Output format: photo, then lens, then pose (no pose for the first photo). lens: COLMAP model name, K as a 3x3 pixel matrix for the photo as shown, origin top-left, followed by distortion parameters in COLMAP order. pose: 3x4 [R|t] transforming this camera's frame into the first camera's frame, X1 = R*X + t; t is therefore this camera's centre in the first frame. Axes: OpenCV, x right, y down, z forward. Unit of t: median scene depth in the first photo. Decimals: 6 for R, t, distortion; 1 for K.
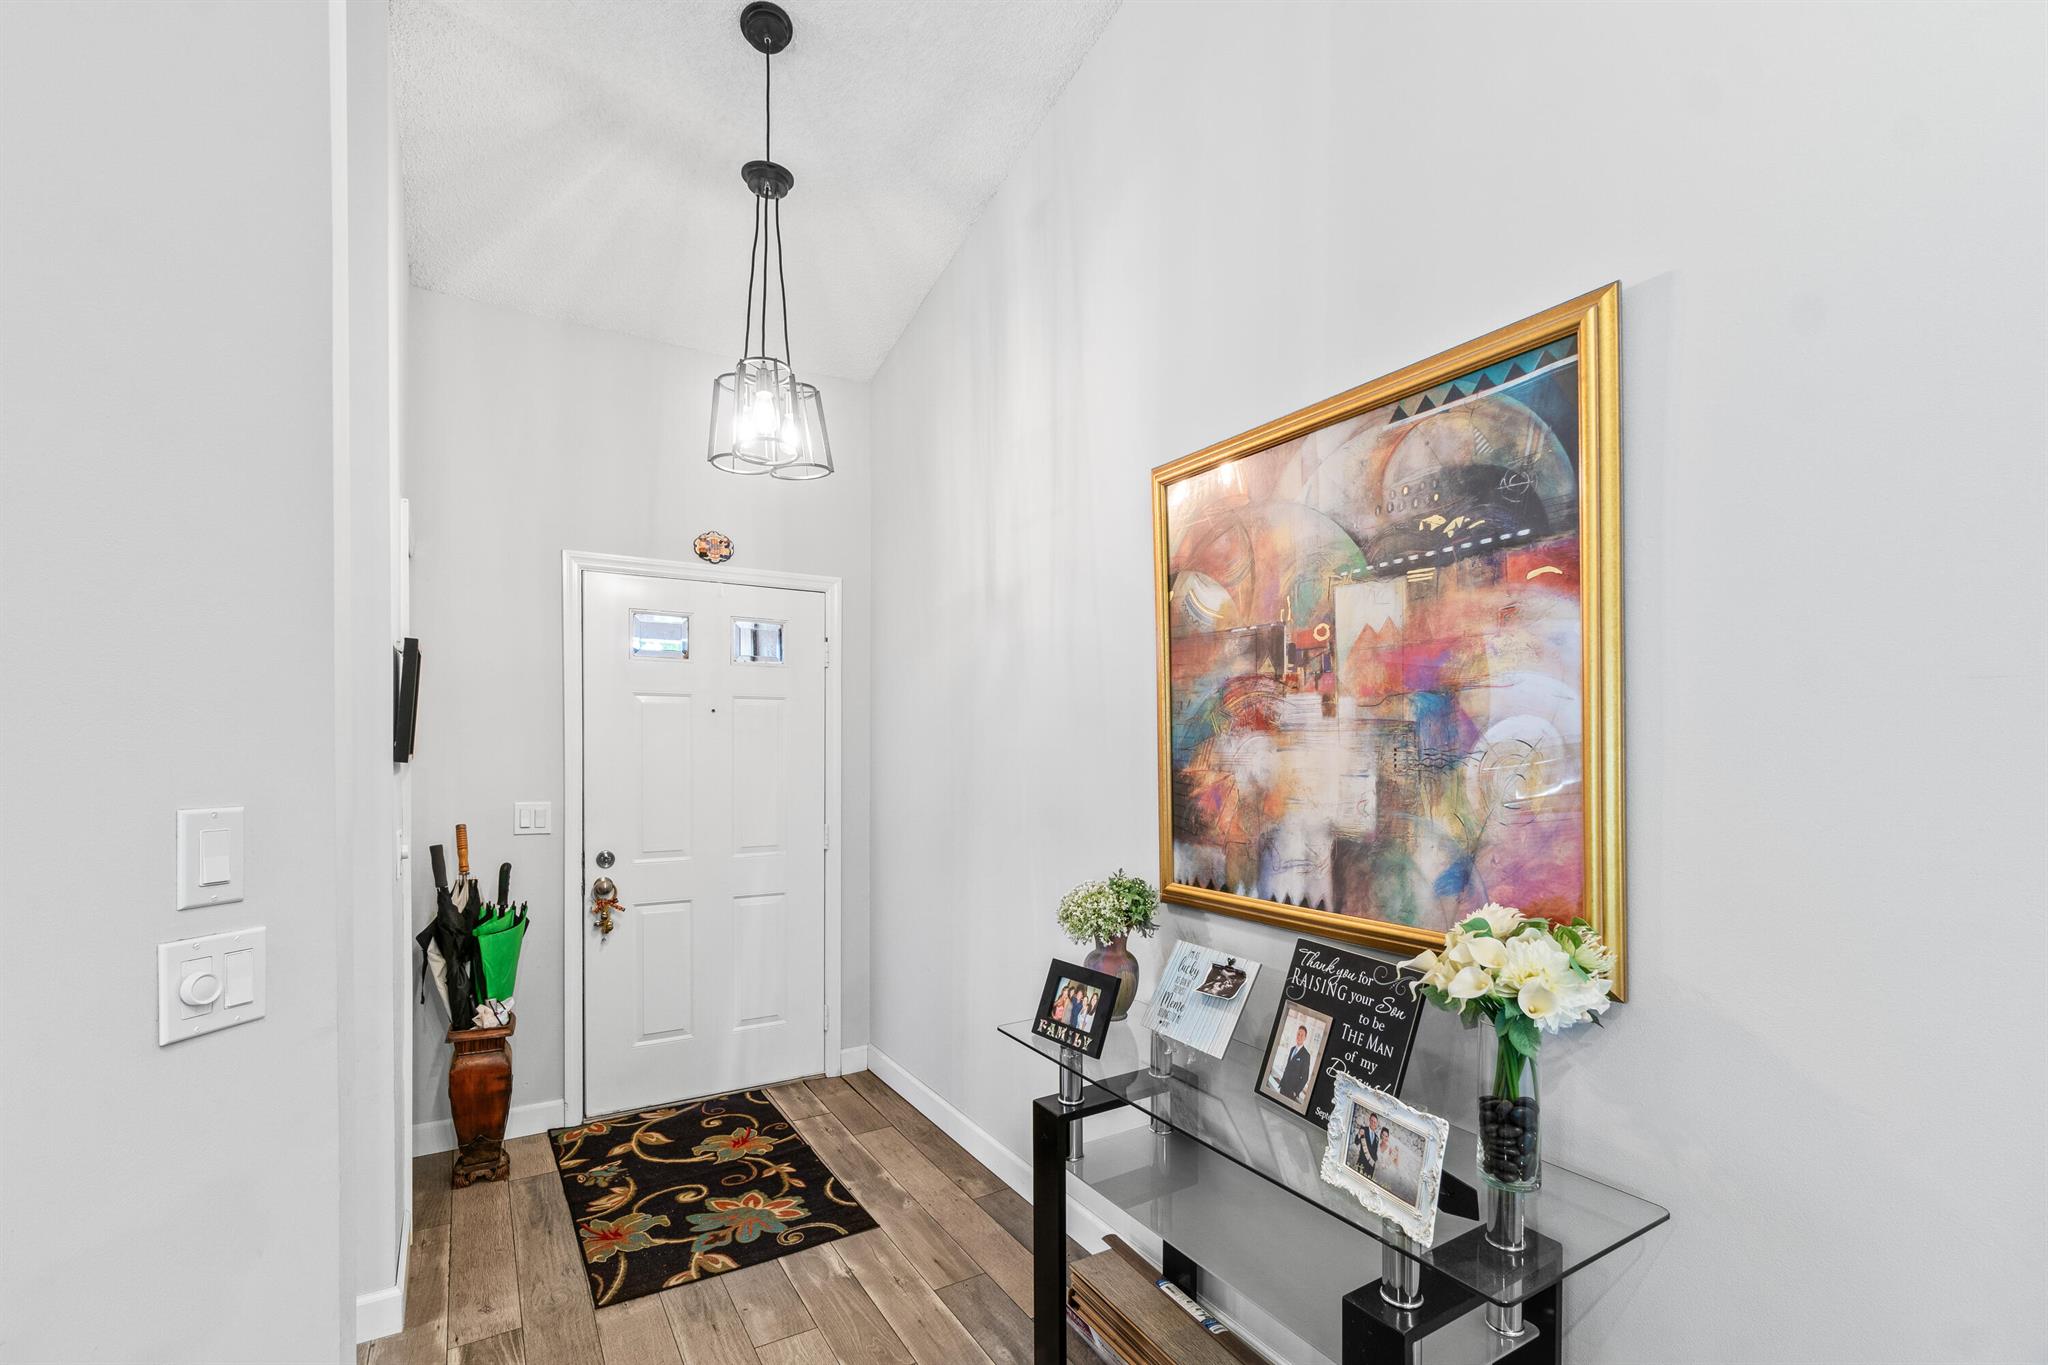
lens RADIAL K [[924.1, 0, 1015.7], [0, 924.1, 746.1], [0, 0, 1]] dist [-0.001467, -0.000082]
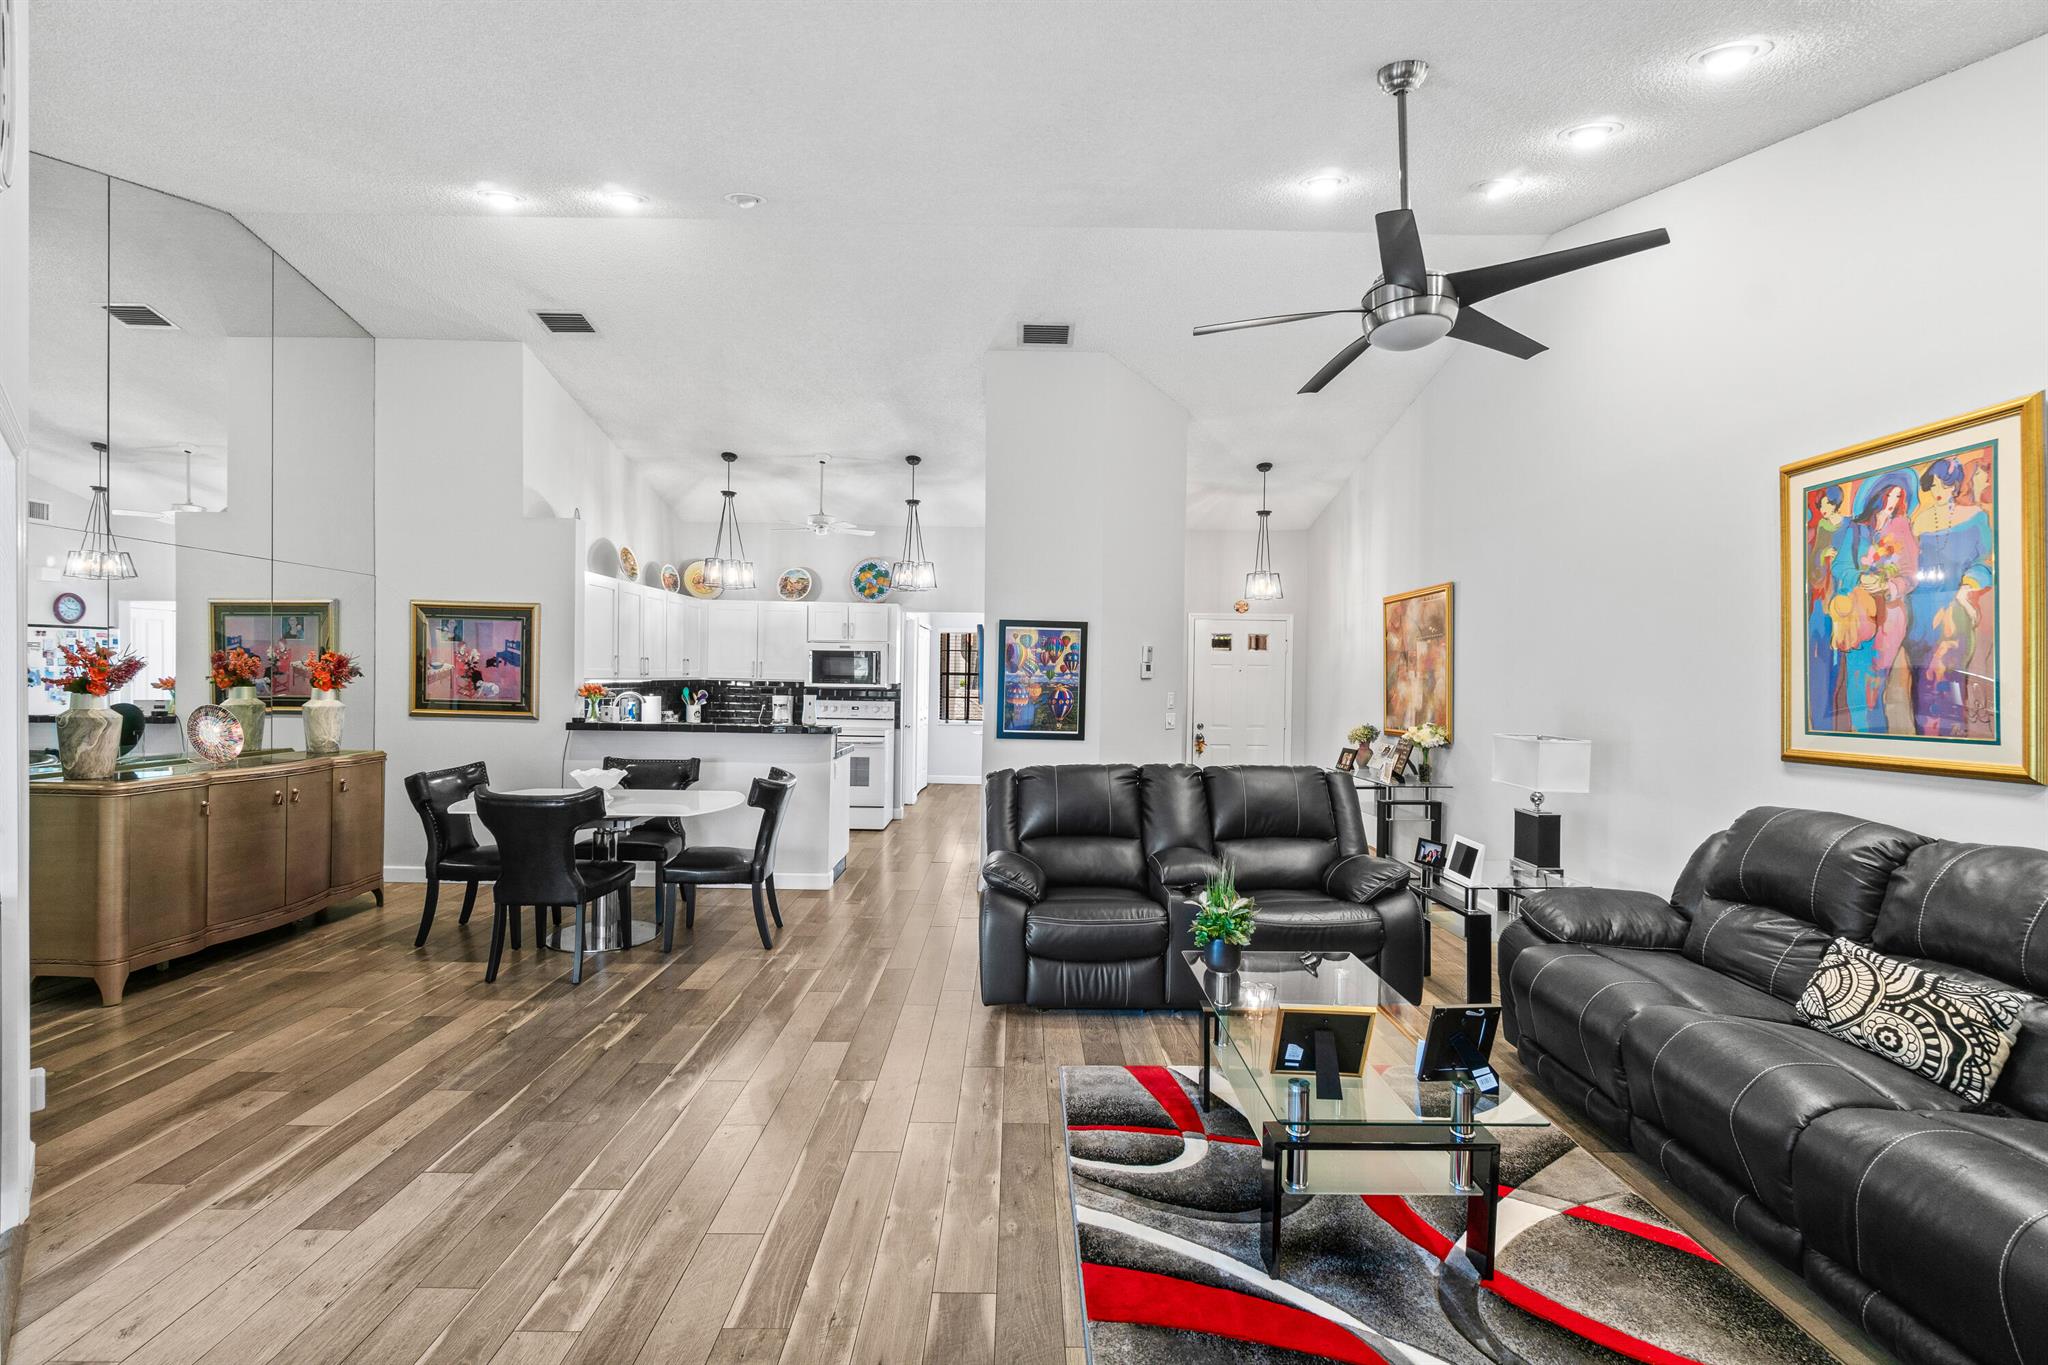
lens RADIAL K [[878.0, 0, 1020.1], [0, 878.0, 686.9], [0, 0, 1]] dist [-0.002666, -0.000486]
pose [[0.862949, 0.011441, -0.505161, 0.562695], [-0.012809, 0.999918, 0.000766, 0.018404], [0.505128, 0.005810, 0.863025, -2.109610]]
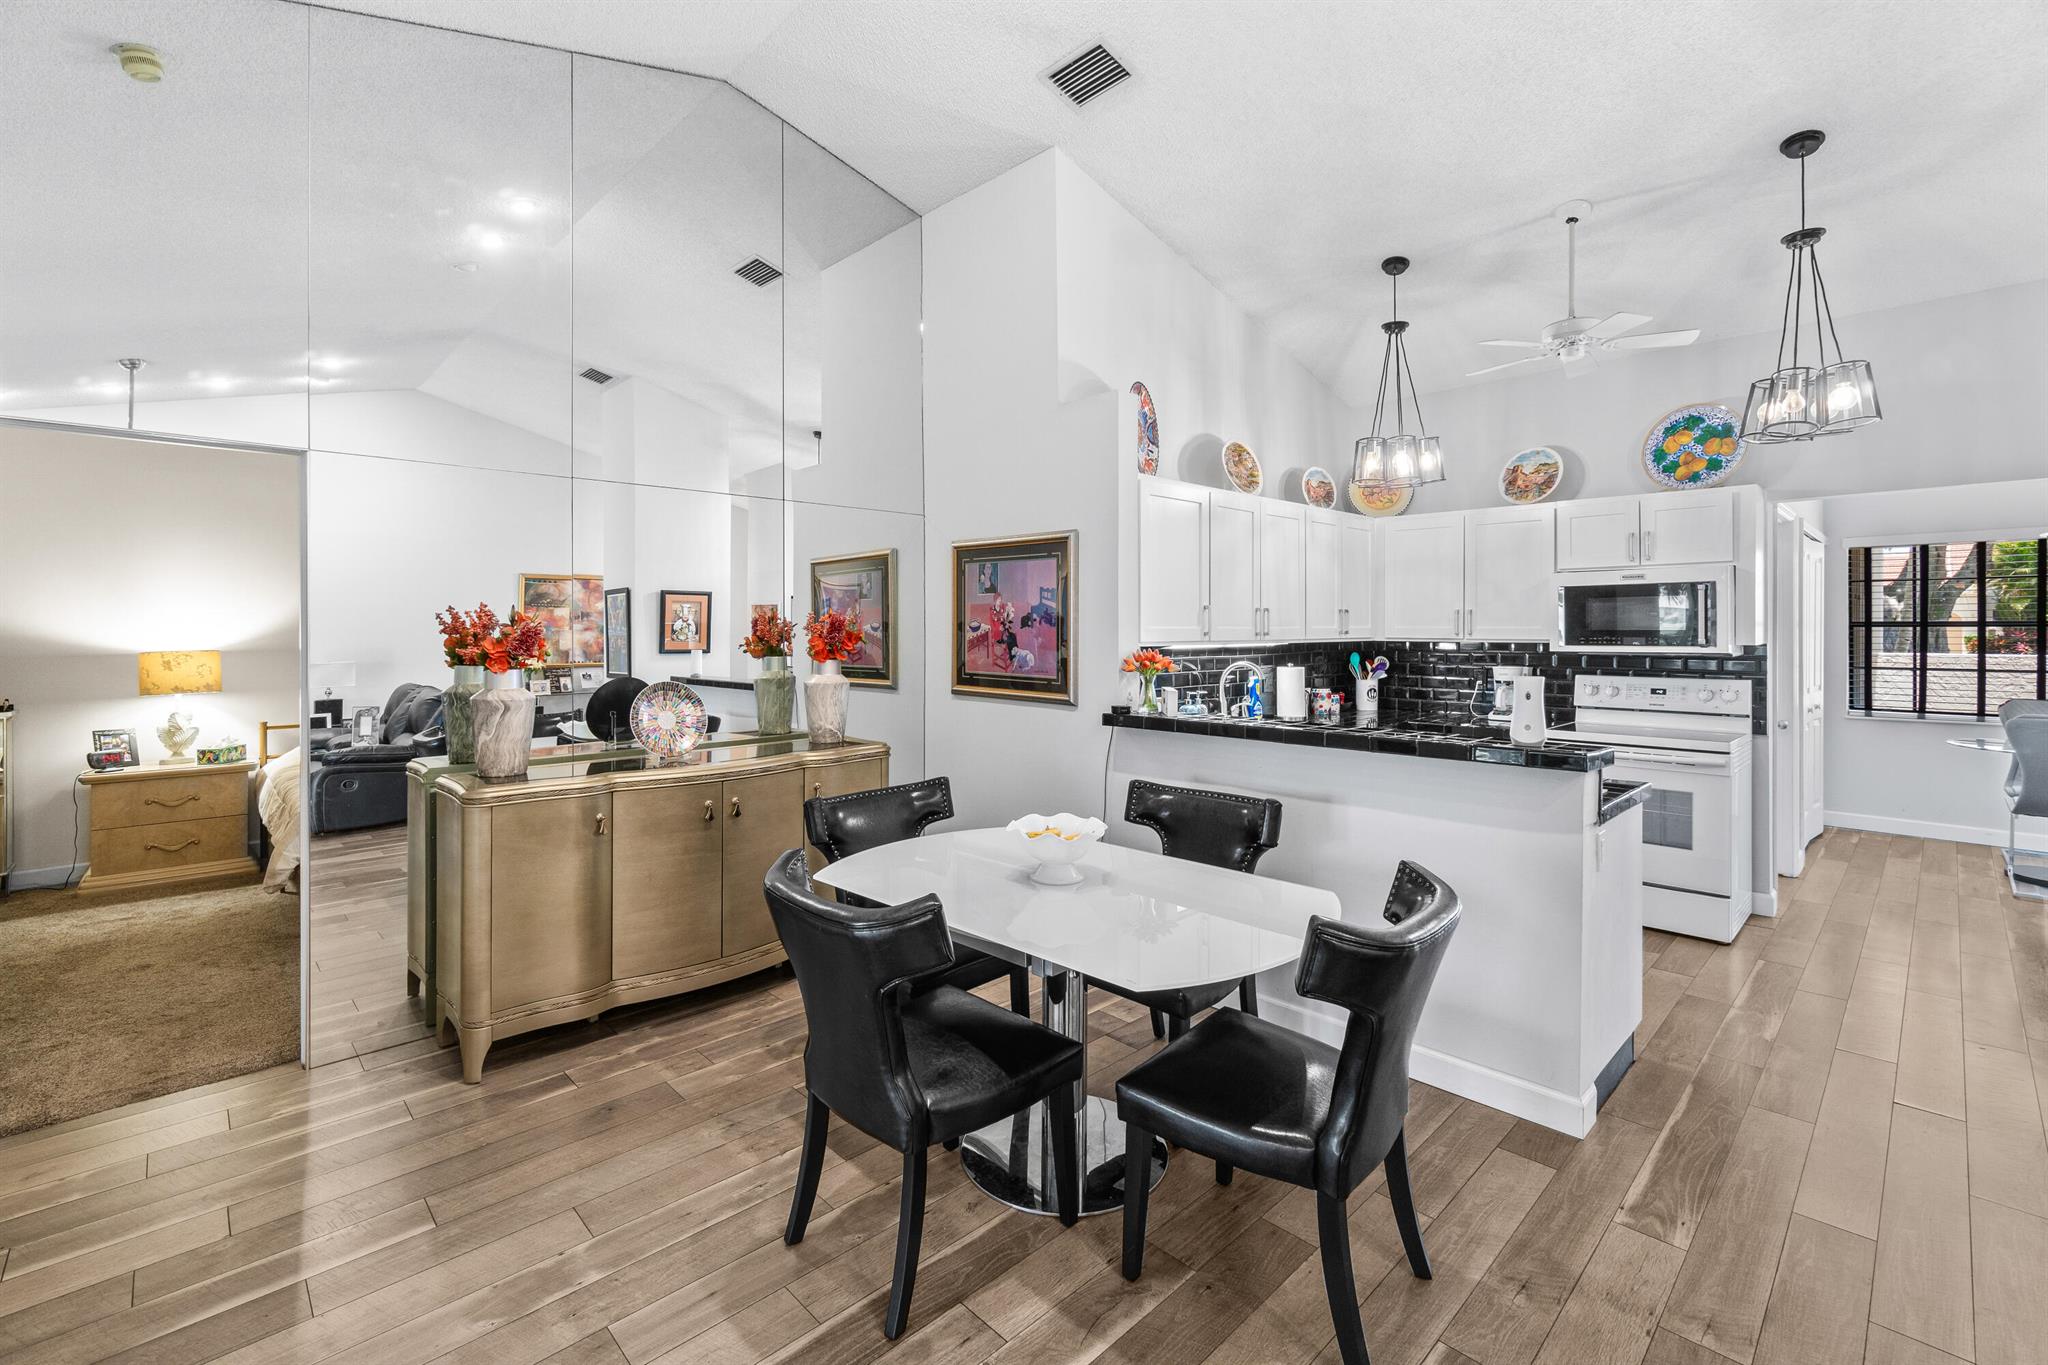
lens RADIAL K [[893.3, 0, 1030.6], [0, 893.3, 631.7], [0, 0, 1]] dist [-0.002198, 0.000517]
pose [[0.232978, -0.006701, -0.972459, -0.255905], [-0.003407, 0.999965, -0.007706, 0.005406], [0.972476, 0.005109, 0.232947, -1.139329]]
